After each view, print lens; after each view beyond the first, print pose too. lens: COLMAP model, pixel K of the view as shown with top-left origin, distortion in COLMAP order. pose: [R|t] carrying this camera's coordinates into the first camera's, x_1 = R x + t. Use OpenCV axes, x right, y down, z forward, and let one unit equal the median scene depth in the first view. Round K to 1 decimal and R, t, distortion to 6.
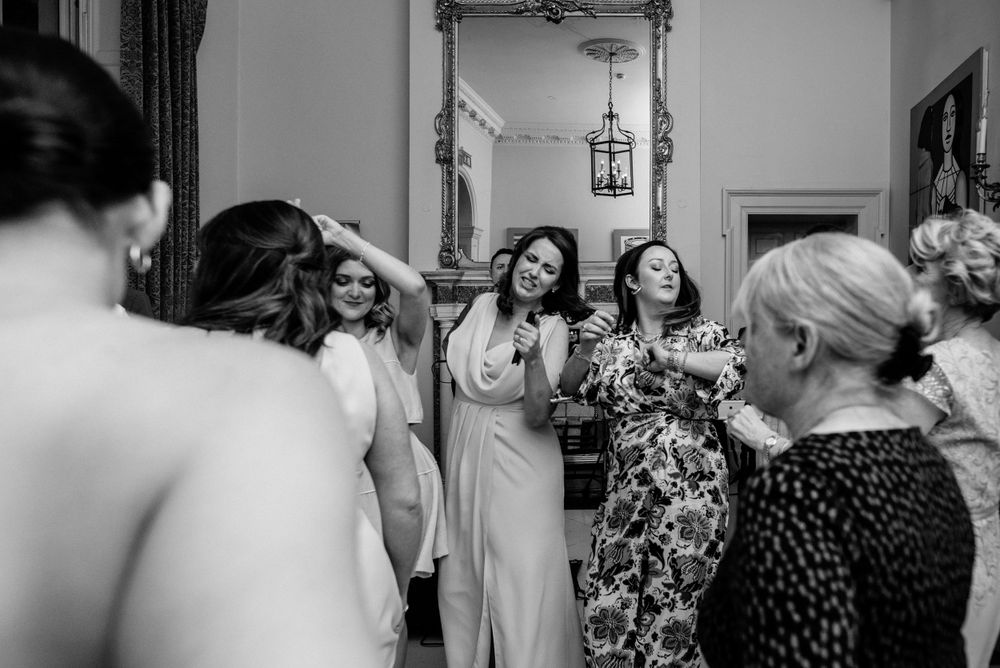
lens RADIAL K [[437.2, 0, 500.0], [0, 437.2, 332.3], [0, 0, 1]] dist [-0.003170, -0.000162]
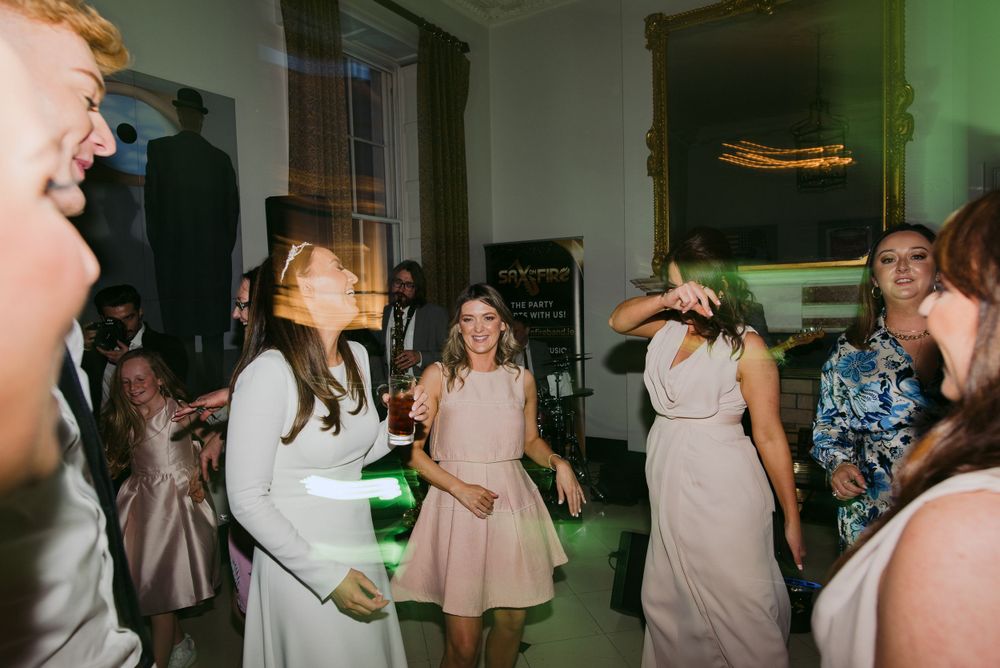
lens RADIAL K [[574.3, 0, 499.5], [0, 574.3, 333.5], [0, 0, 1]] dist [-0.048768, 0.004707]
pose [[0.840012, 0.012164, -0.542431, 0.303931], [0.021748, 0.998190, 0.056064, -0.088337], [0.542132, -0.058892, 0.838227, -0.380660]]
